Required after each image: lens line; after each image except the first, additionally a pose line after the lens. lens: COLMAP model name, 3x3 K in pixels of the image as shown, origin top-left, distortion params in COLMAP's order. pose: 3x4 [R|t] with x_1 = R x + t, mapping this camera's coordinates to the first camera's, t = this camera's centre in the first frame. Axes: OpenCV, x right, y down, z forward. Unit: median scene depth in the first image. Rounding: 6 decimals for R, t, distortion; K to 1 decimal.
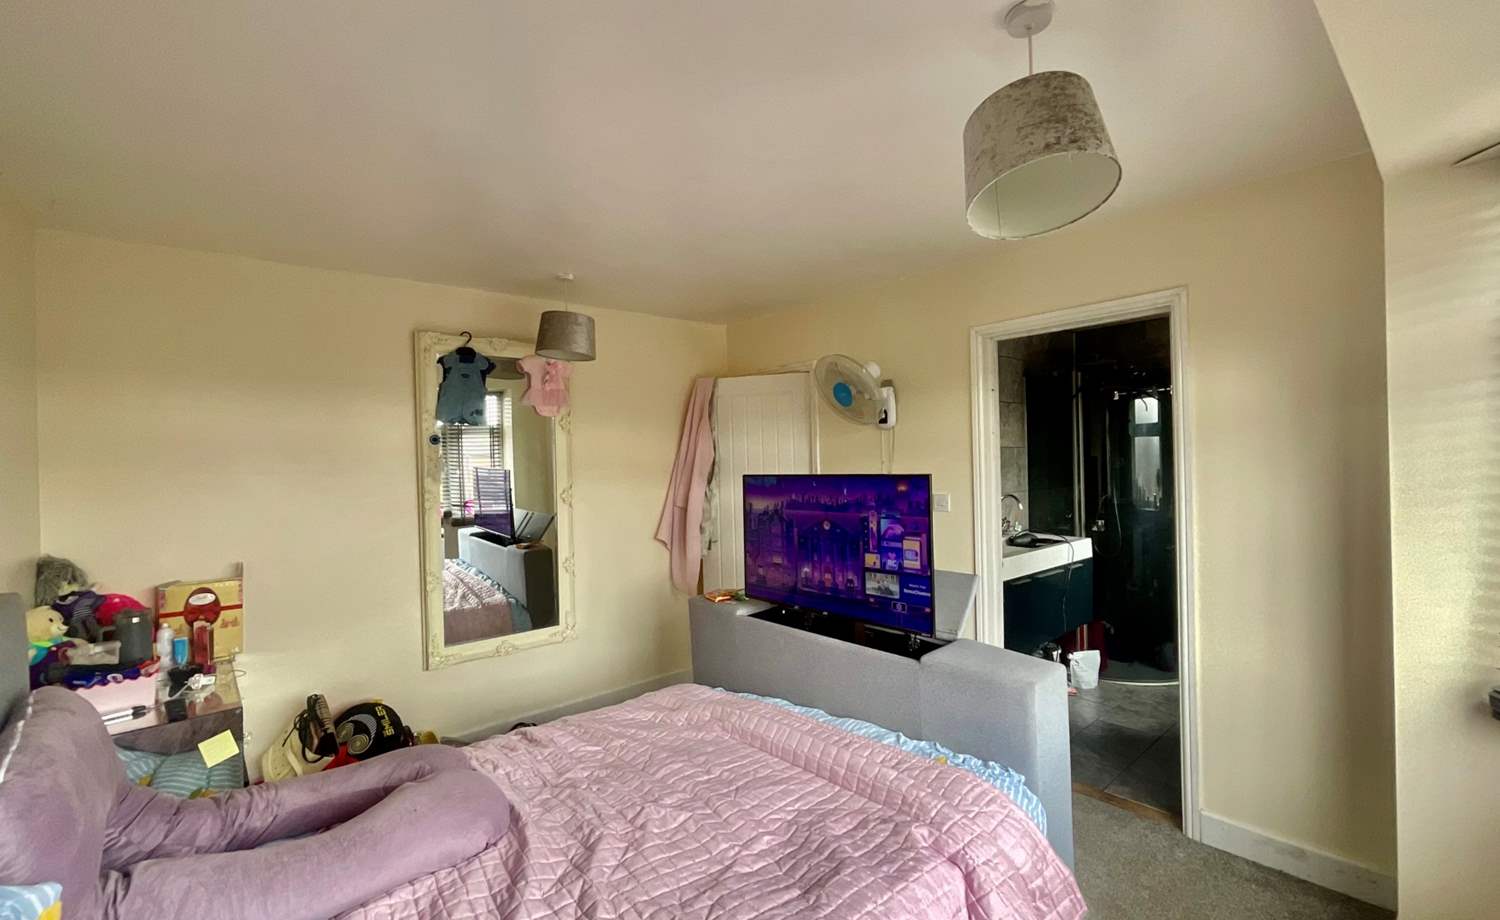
lens RADIAL K [[629.0, 0, 750.0], [0, 629.0, 460.0], [0, 0, 1]] dist [0.000642, -0.000014]
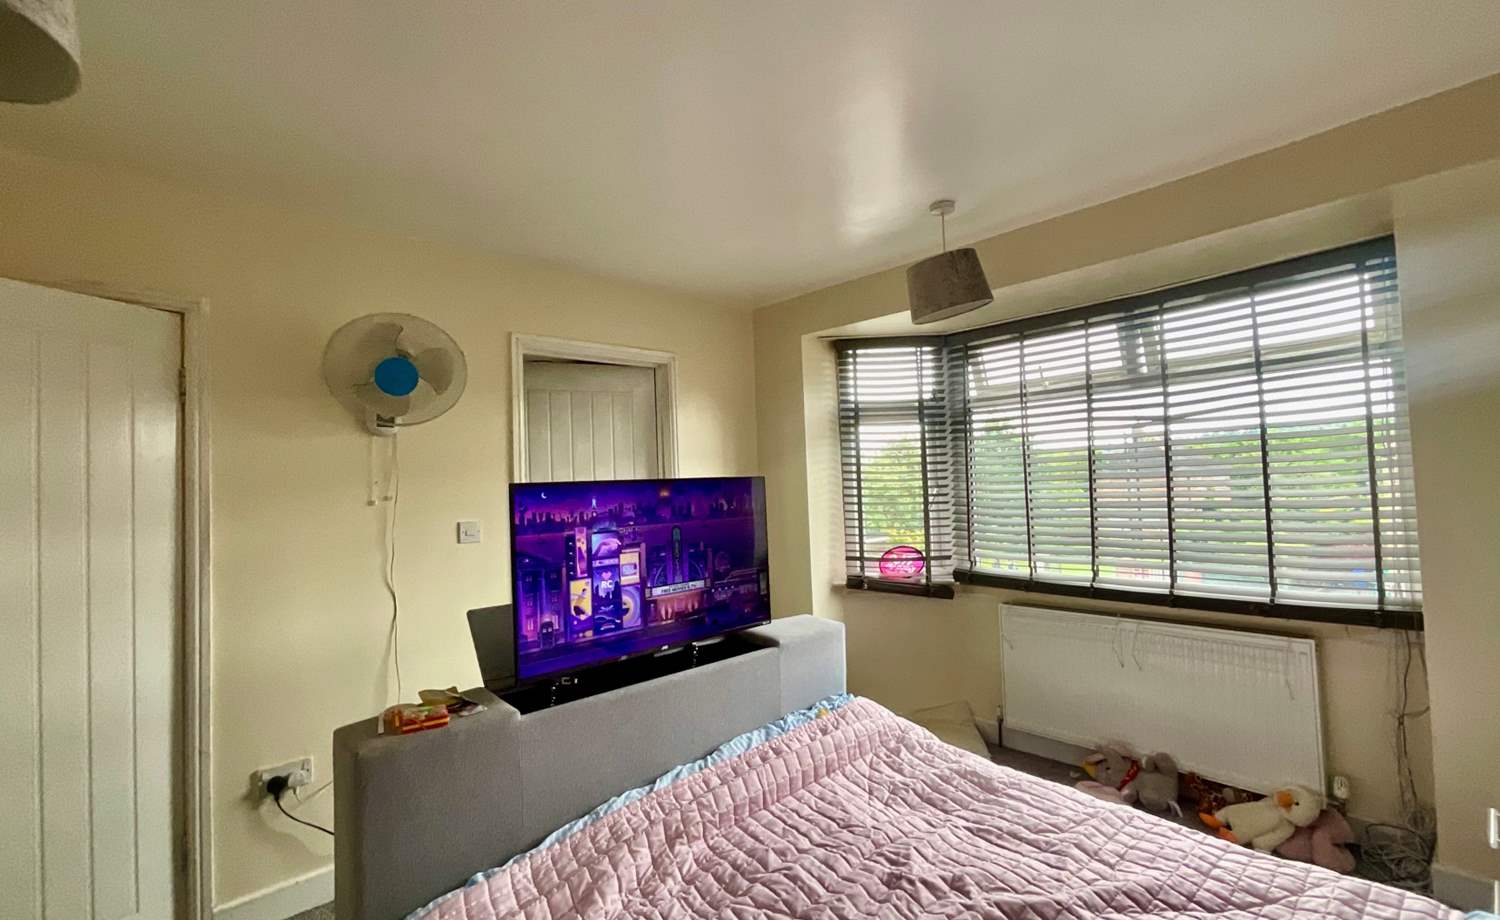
lens RADIAL K [[629.0, 0, 750.0], [0, 629.0, 460.0], [0, 0, 1]] dist [0.000642, -0.000014]
pose [[-0.038764, 0.043007, 0.998322, -0.647503], [0.016048, 0.998971, -0.042411, 0.033568], [-0.999120, 0.014377, -0.039414, 0.834221]]
